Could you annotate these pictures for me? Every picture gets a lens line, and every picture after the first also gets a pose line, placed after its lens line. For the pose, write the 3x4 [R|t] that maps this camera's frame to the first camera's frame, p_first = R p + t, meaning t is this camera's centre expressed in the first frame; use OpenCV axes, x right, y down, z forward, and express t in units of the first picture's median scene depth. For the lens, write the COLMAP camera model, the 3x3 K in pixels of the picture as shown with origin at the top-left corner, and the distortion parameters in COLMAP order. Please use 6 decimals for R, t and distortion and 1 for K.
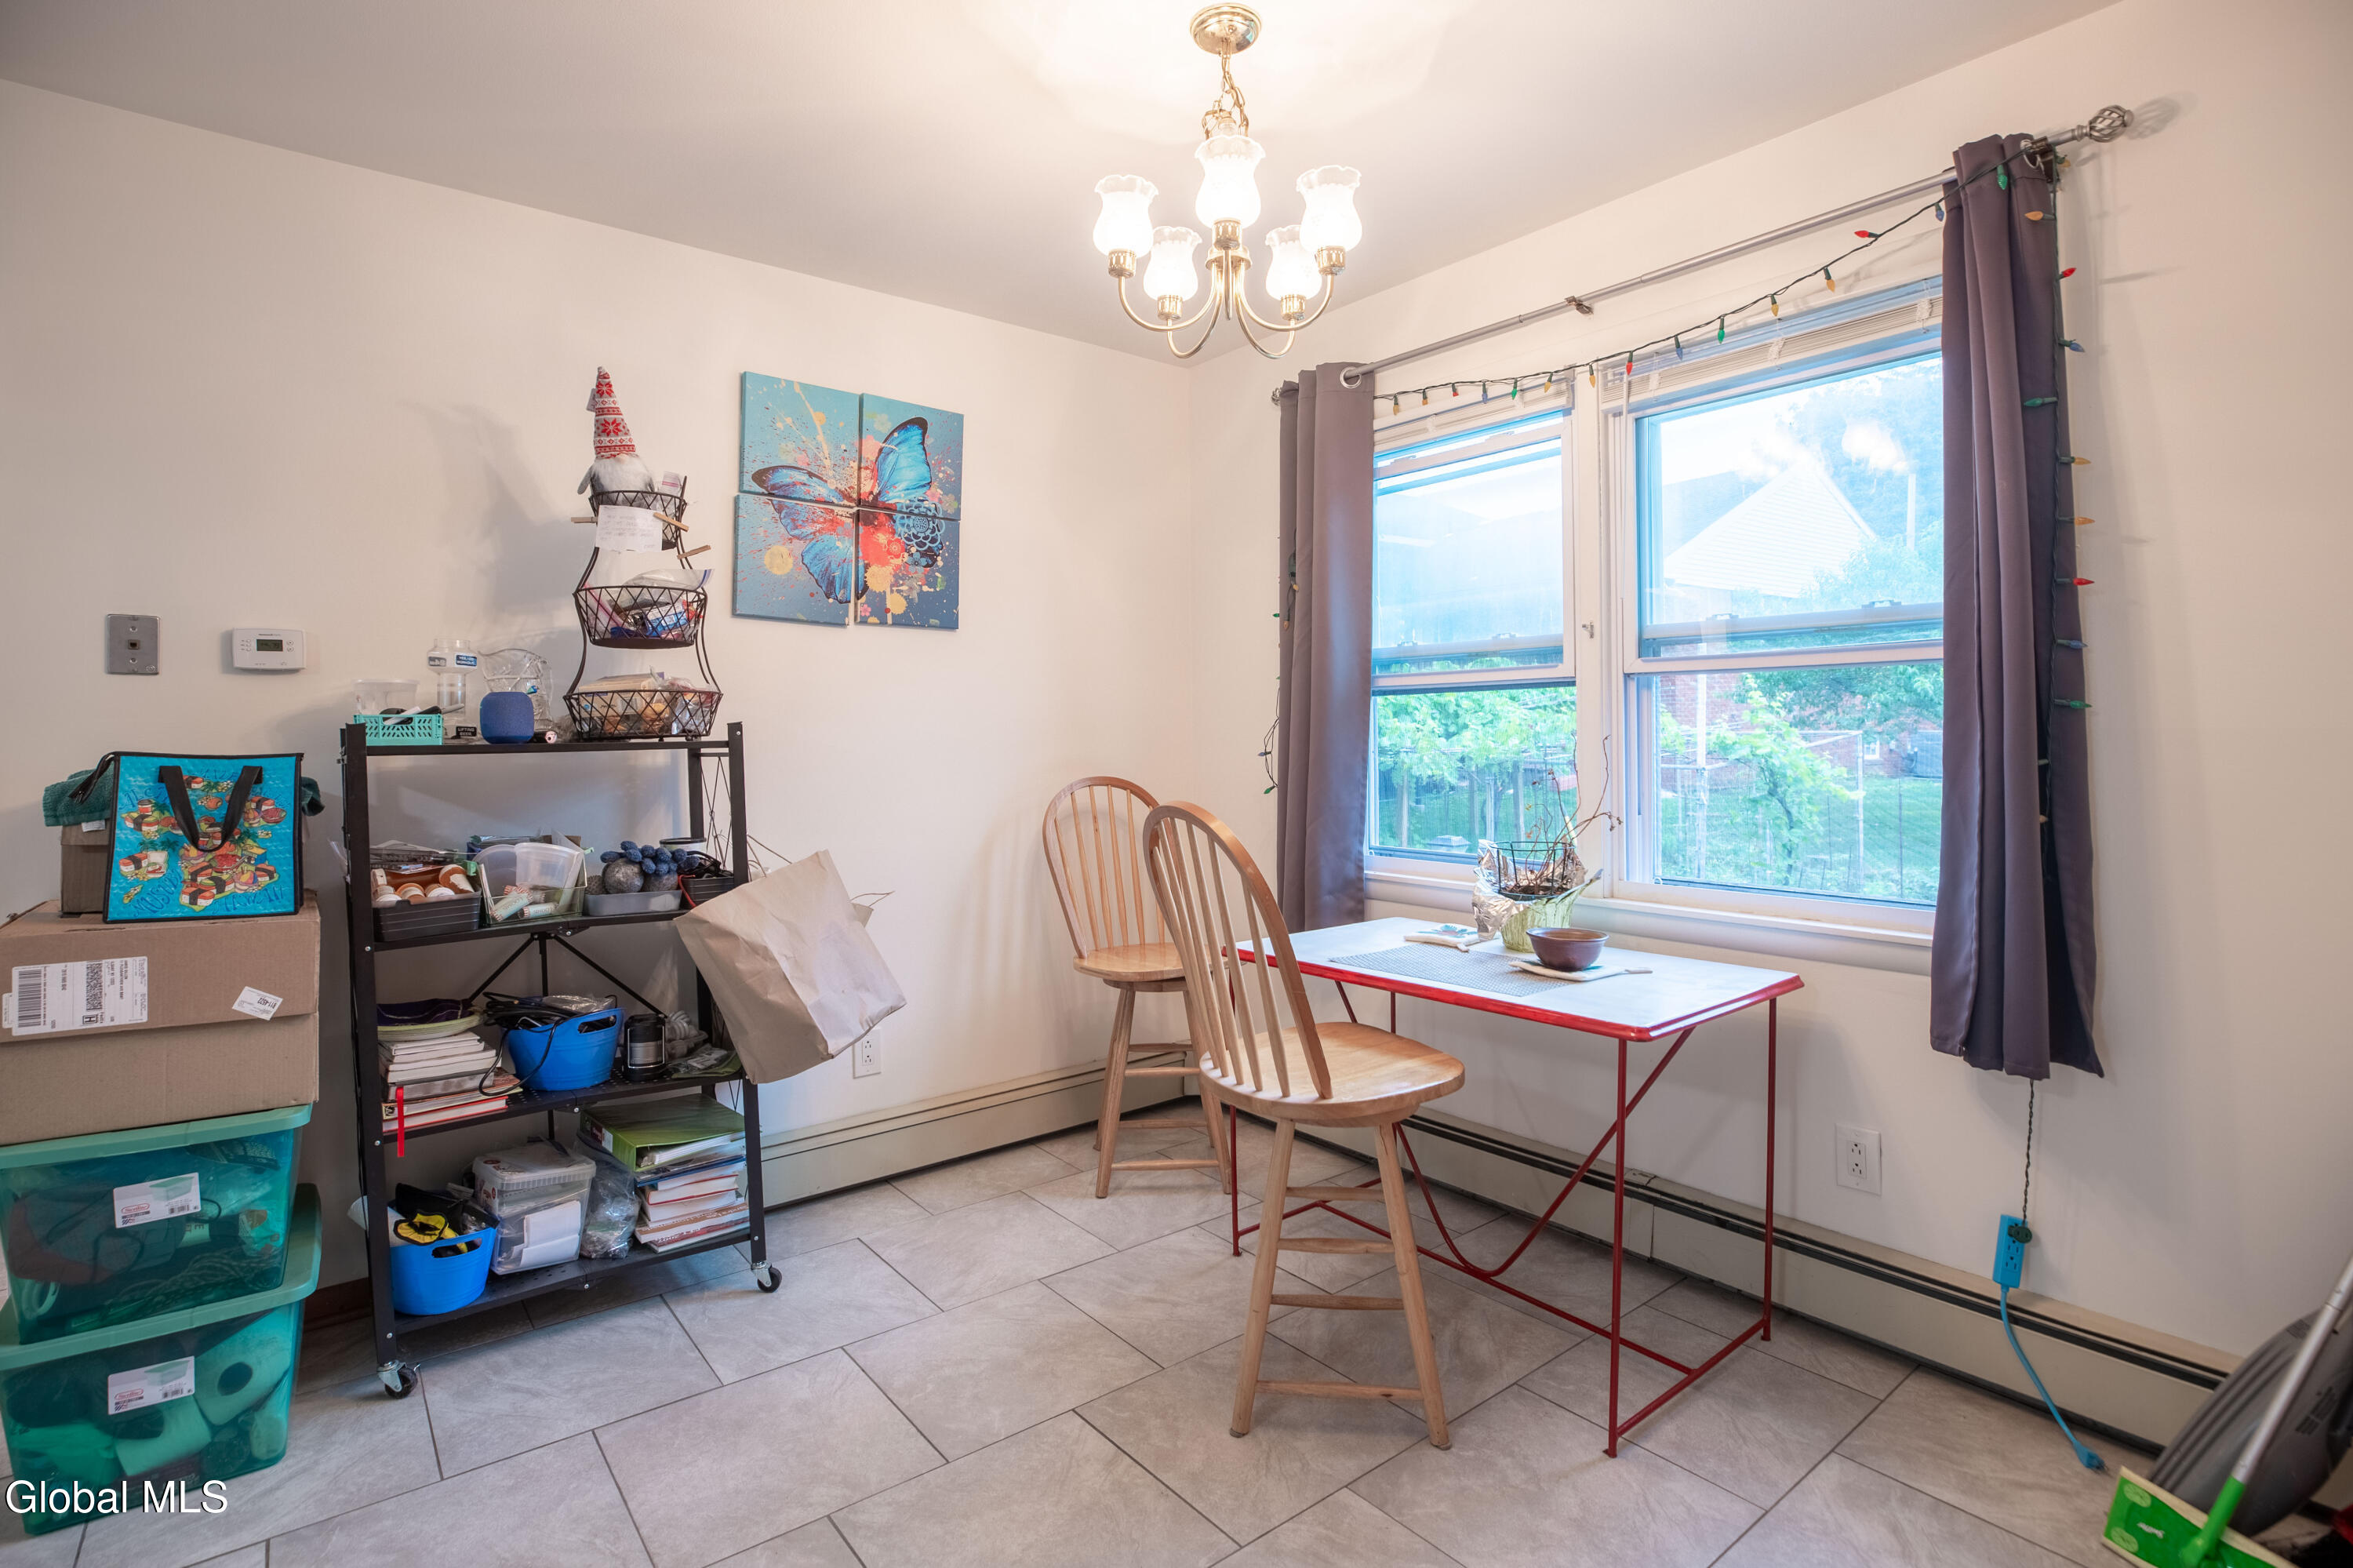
lens RADIAL K [[1130.1, 0, 1186.5], [0, 1130.1, 738.7], [0, 0, 1]] dist [-0.030678, 0.000886]
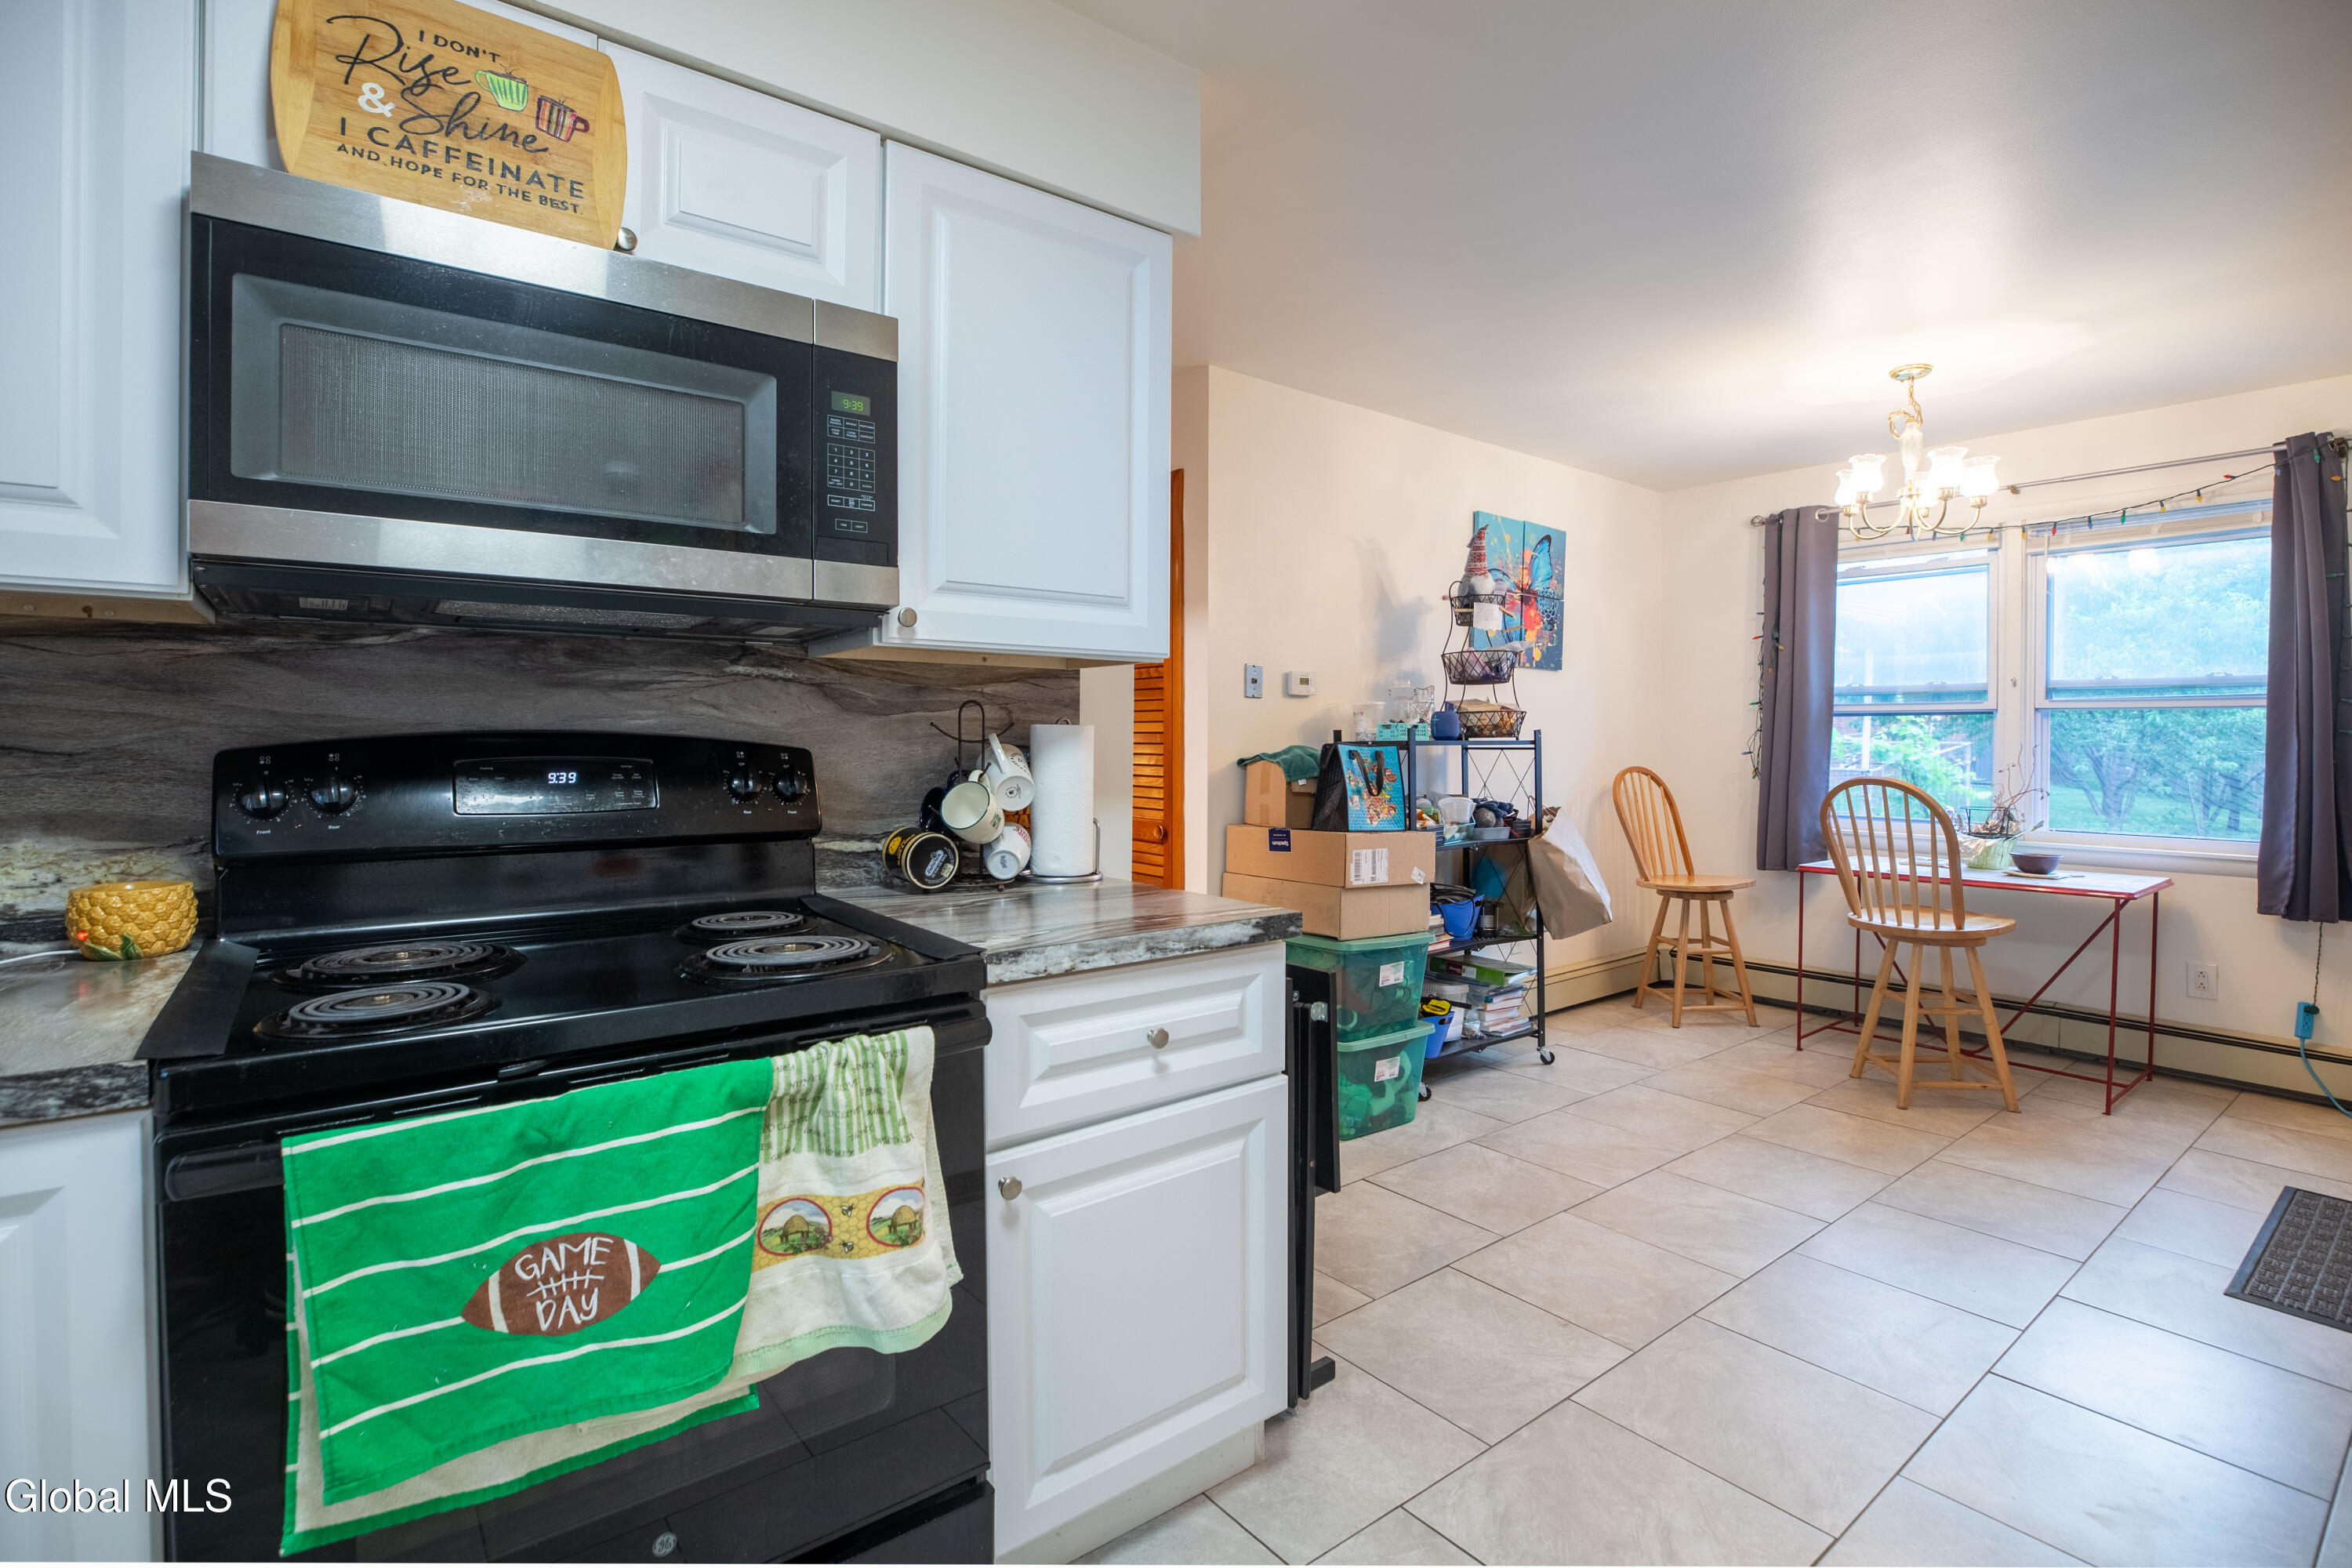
lens RADIAL K [[1107.4, 0, 1185.3], [0, 1107.4, 745.4], [0, 0, 1]] dist [-0.016907, 0.001555]
pose [[0.999895, 0.014393, 0.001398, -1.015767], [-0.014400, 0.999884, 0.004941, 0.009940], [-0.001326, -0.004960, 0.999987, -0.739318]]
